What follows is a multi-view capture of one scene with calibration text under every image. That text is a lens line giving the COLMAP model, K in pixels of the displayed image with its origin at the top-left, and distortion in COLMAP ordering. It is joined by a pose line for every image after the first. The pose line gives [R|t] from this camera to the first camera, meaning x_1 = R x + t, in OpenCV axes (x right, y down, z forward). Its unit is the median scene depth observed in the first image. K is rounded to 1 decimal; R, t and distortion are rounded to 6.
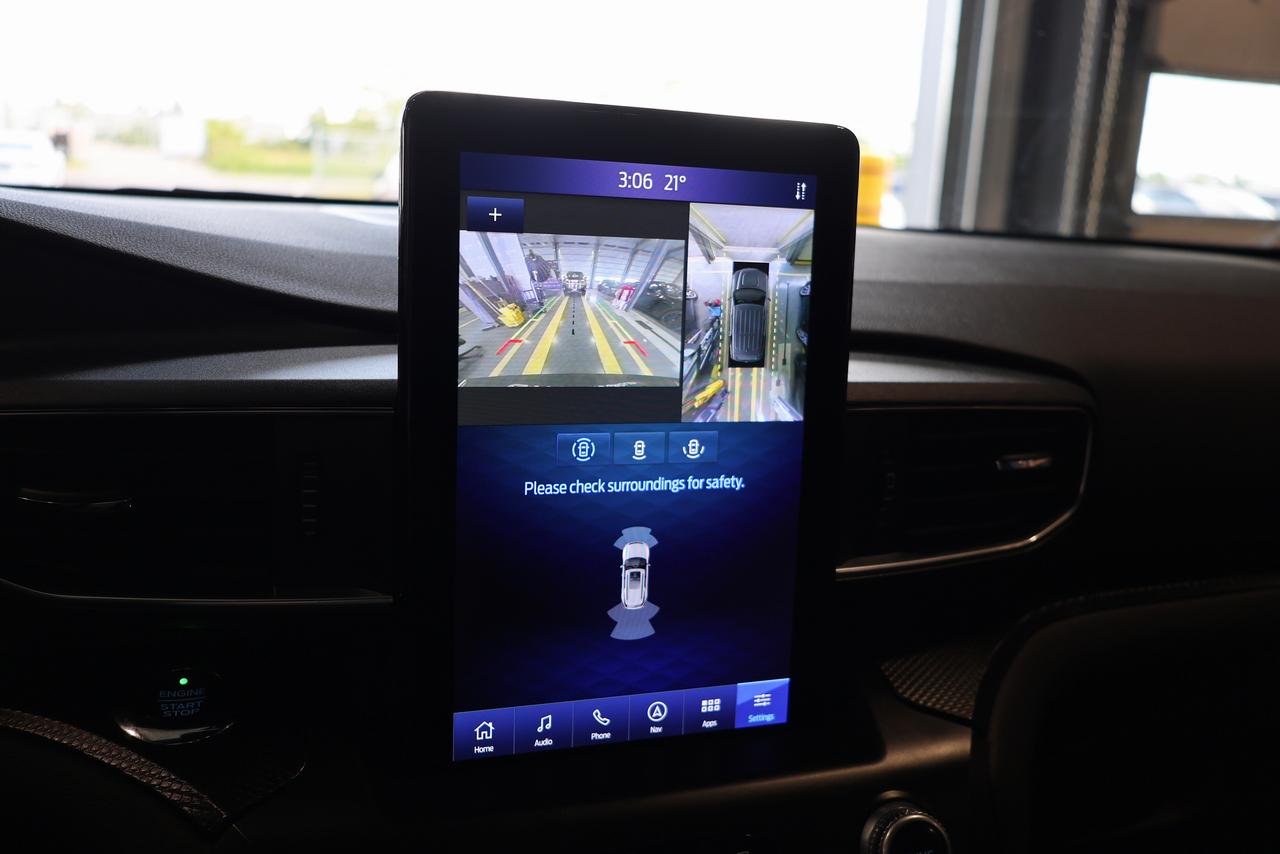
lens RADIAL K [[1082.7, 0, 641.6], [0, 1082.7, 429.4], [0, 0, 1]] dist [0.000655, 0.006325]
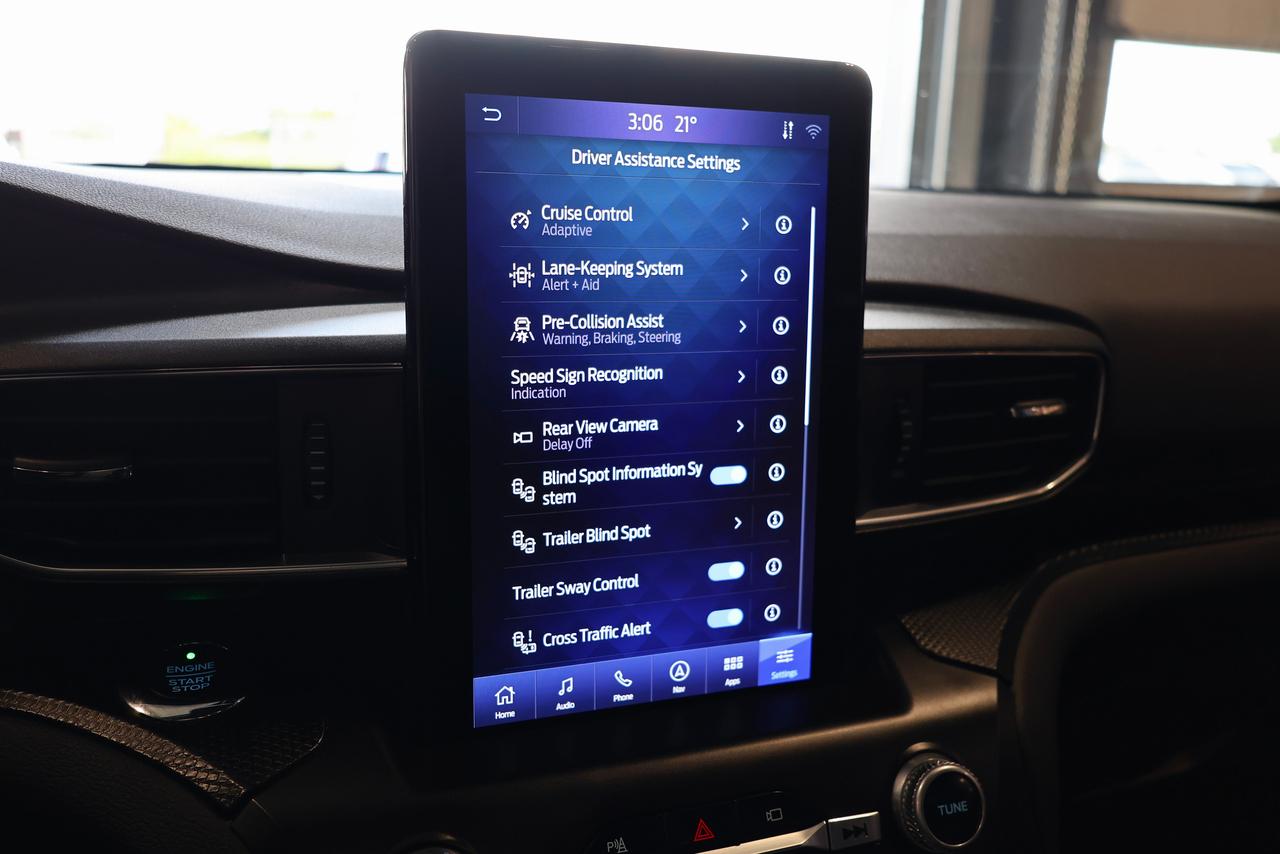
lens RADIAL K [[1082.7, 0, 640.8], [0, 1082.7, 428.8], [0, 0, 1]] dist [0.000655, 0.006325]
pose [[0.999252, -0.029762, 0.024674, -0.038859], [0.029412, 0.999463, 0.014427, 0.027730], [-0.025090, -0.013690, 0.999591, 0.028475]]
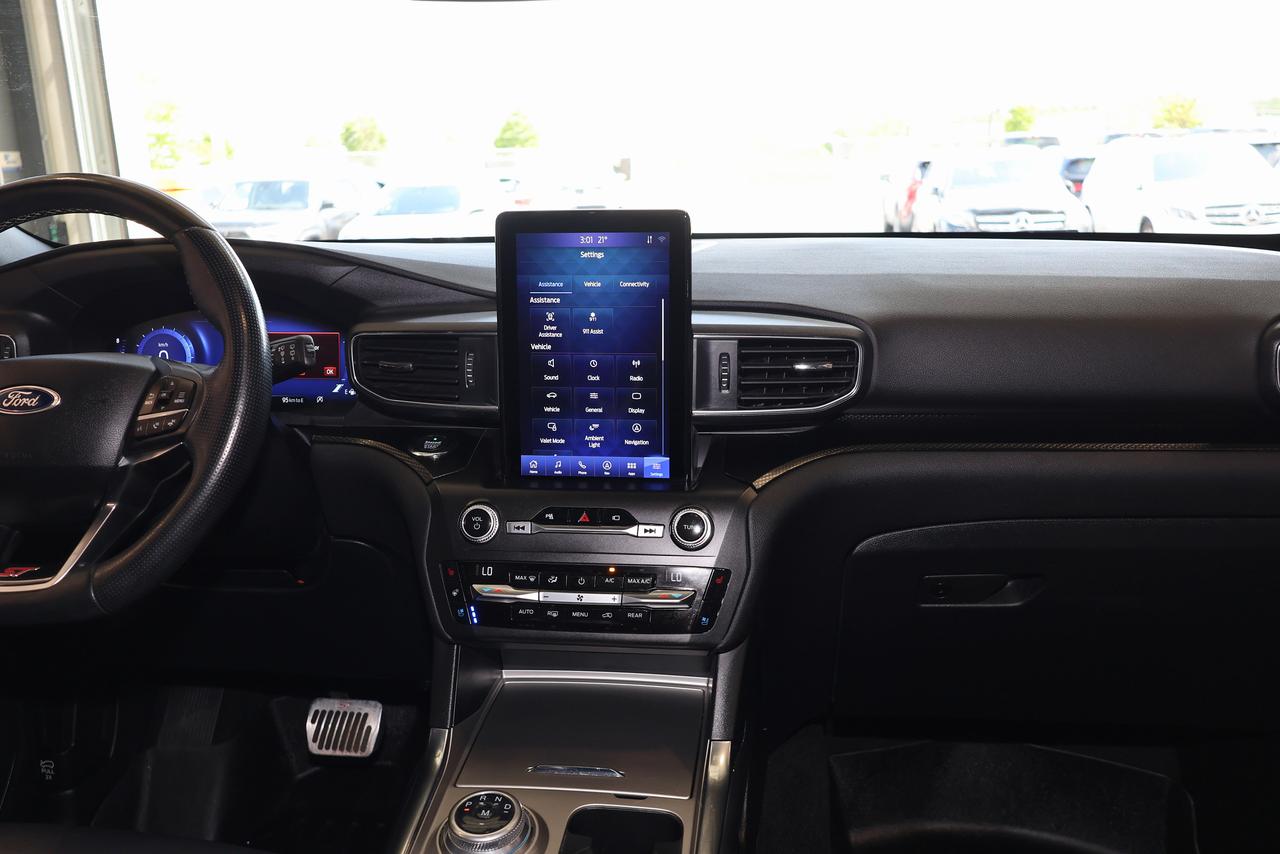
lens RADIAL K [[1084.3, 0, 645.2], [0, 1084.3, 430.9], [0, 0, 1]] dist [-0.001506, 0.018789]
pose [[0.892357, 0.033007, -0.450122, 1.157406], [-0.029947, 0.999455, 0.013920, 0.154478], [0.450336, 0.001059, 0.892858, -1.065302]]
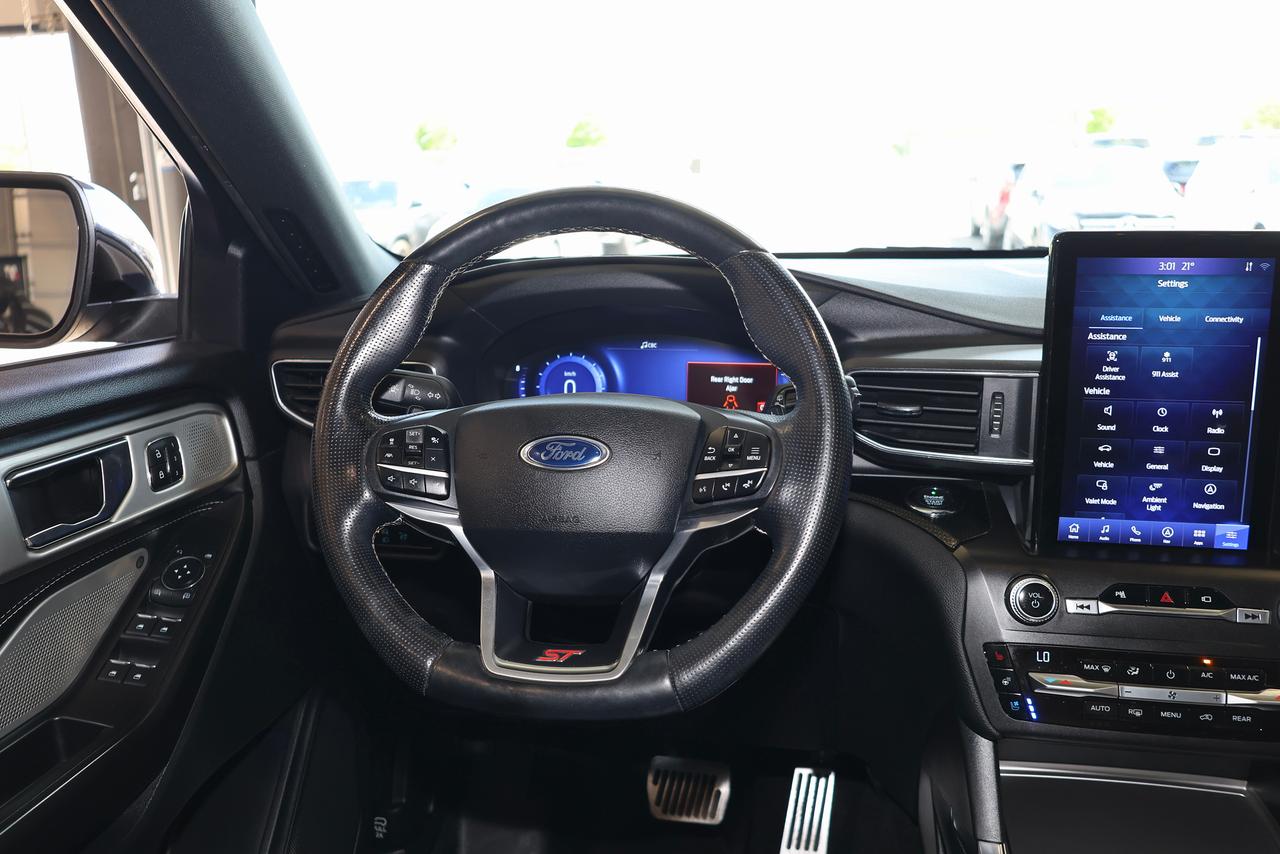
lens RADIAL K [[1082.7, 0, 641.8], [0, 1082.7, 433.7], [0, 0, 1]] dist [0.000655, 0.006325]
pose [[0.867043, 0.050231, -0.495694, 0.155828], [-0.047073, 0.998713, 0.018867, 0.091395], [0.496004, 0.006975, 0.868292, -1.209513]]
